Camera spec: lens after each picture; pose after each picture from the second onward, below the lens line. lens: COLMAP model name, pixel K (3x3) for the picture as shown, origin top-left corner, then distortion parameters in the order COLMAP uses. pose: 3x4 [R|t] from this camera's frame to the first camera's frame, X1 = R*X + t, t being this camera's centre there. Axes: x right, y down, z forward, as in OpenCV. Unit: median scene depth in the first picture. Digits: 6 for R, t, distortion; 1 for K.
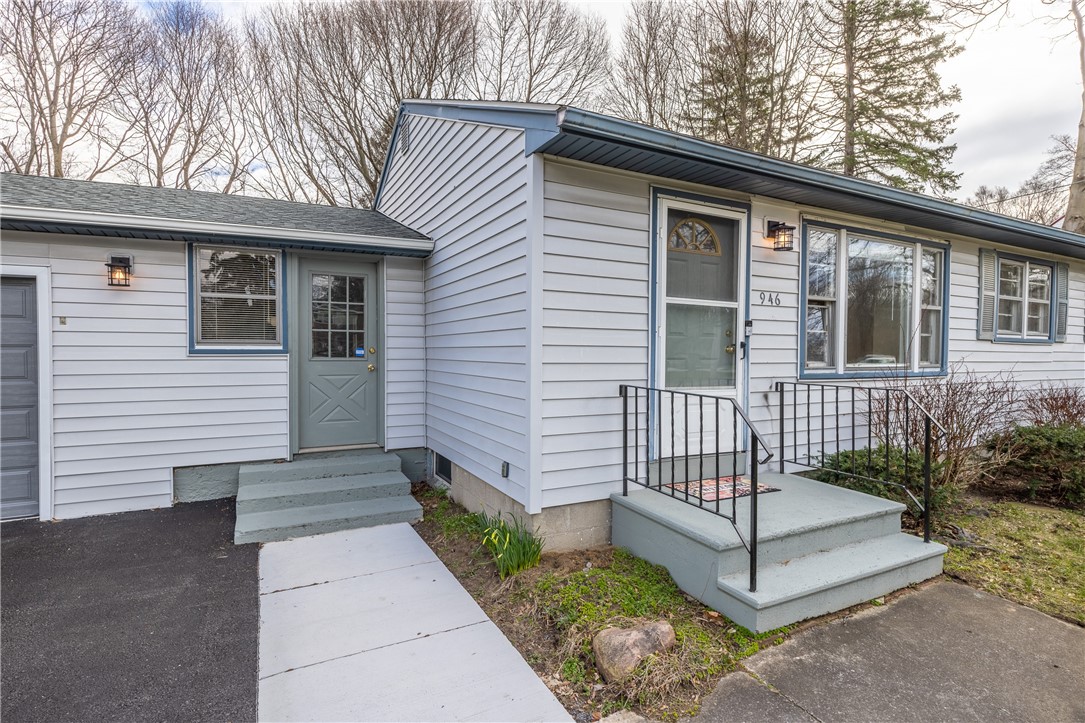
lens RADIAL K [[536.6, 0, 542.5], [0, 536.6, 361.5], [0, 0, 1]] dist [-0.002937, -0.001152]
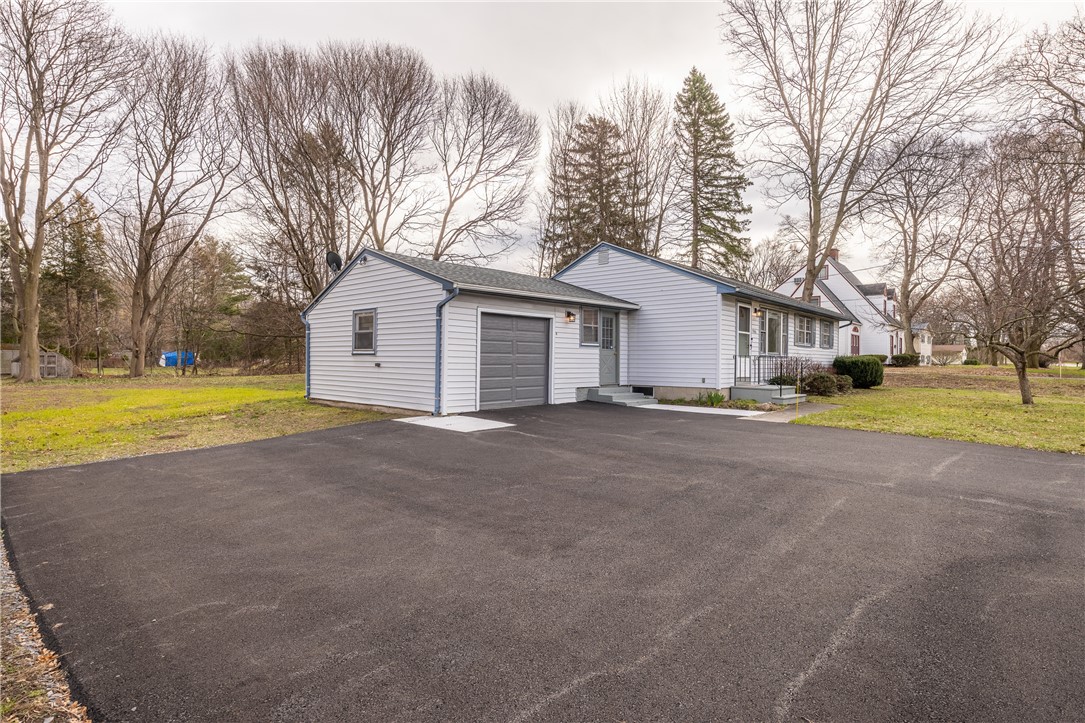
lens RADIAL K [[536.6, 0, 542.5], [0, 536.6, 361.5], [0, 0, 1]] dist [-0.002937, -0.001152]
pose [[0.935369, 0.002066, 0.353666, -1.607817], [0.003702, 0.999871, -0.015630, 0.093603], [-0.353653, 0.015929, 0.935241, -1.326015]]
